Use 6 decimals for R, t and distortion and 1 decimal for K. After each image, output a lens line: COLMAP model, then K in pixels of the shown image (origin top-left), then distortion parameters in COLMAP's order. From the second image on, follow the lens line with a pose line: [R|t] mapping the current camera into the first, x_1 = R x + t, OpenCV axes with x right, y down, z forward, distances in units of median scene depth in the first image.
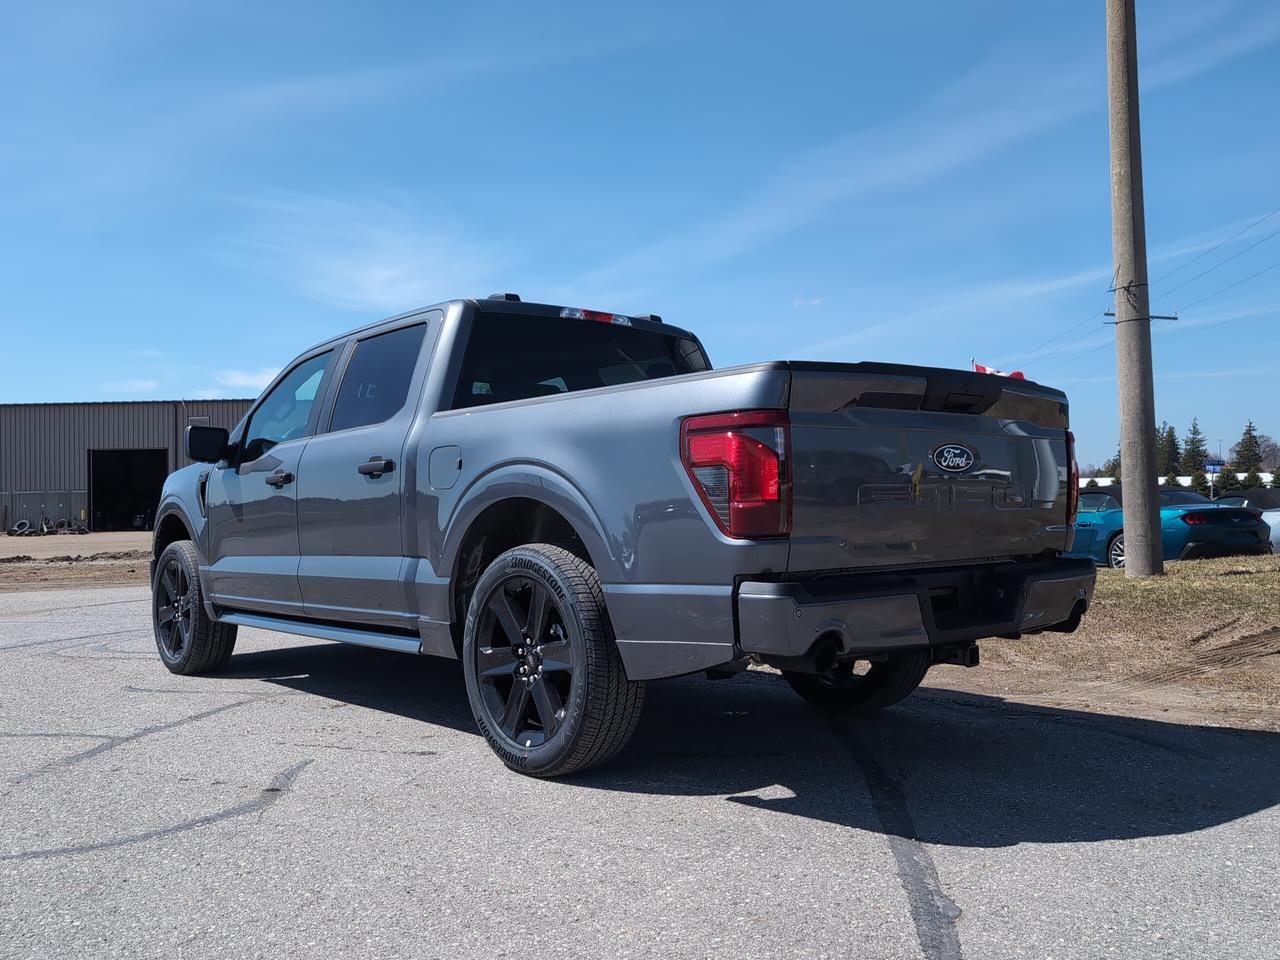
lens RADIAL K [[1129.2, 0, 648.4], [0, 1129.2, 481.6], [0, 0, 1]] dist [0.018360, -0.000392]
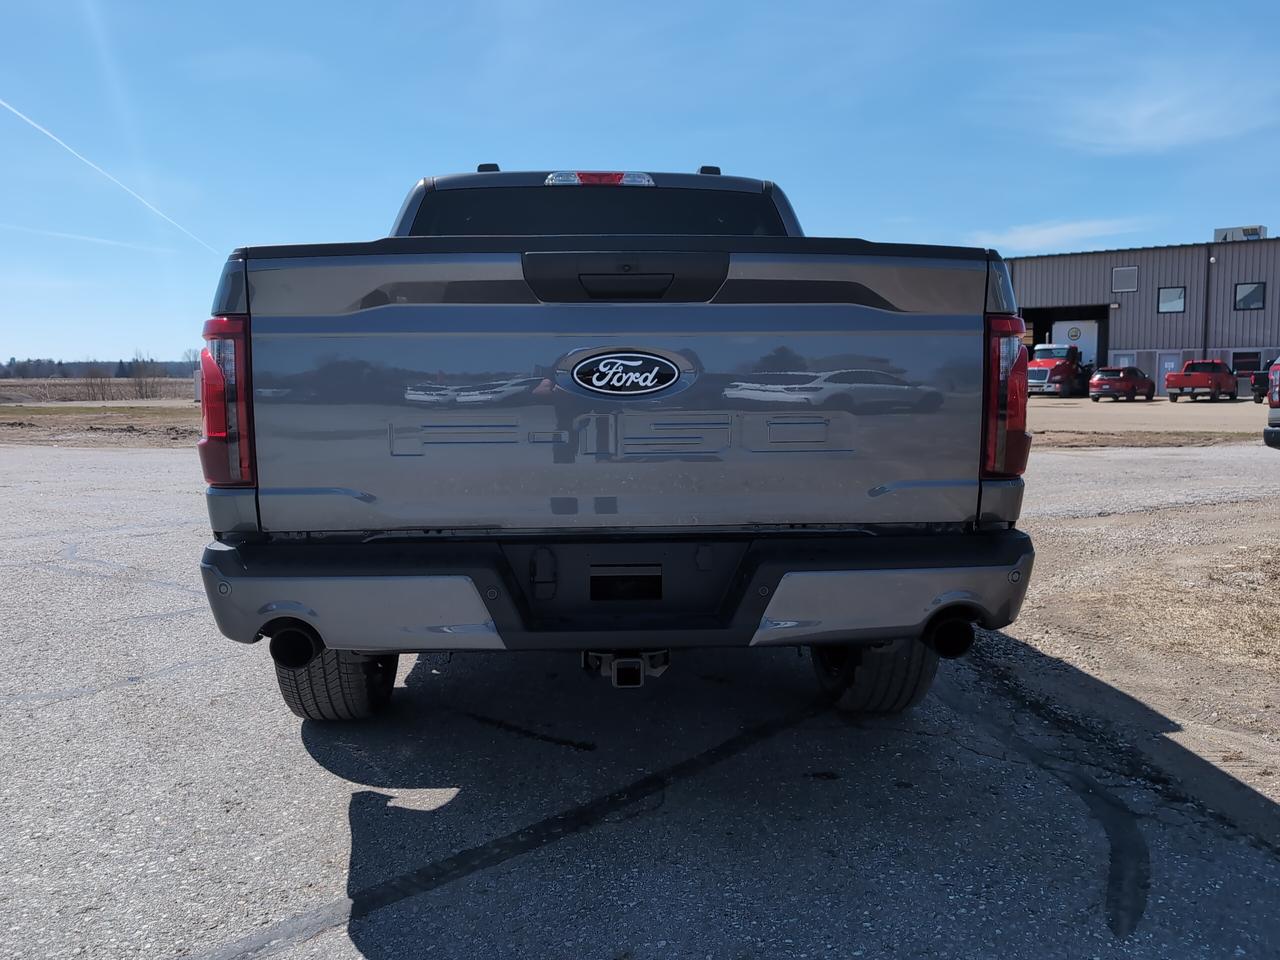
lens RADIAL K [[1129.2, 0, 648.4], [0, 1129.2, 481.6], [0, 0, 1]] dist [0.018360, -0.000392]
pose [[0.782164, 0.072963, -0.618786, 0.522822], [0.003818, 0.992540, 0.121859, -0.029140], [0.623061, -0.097676, 0.776051, 0.378208]]
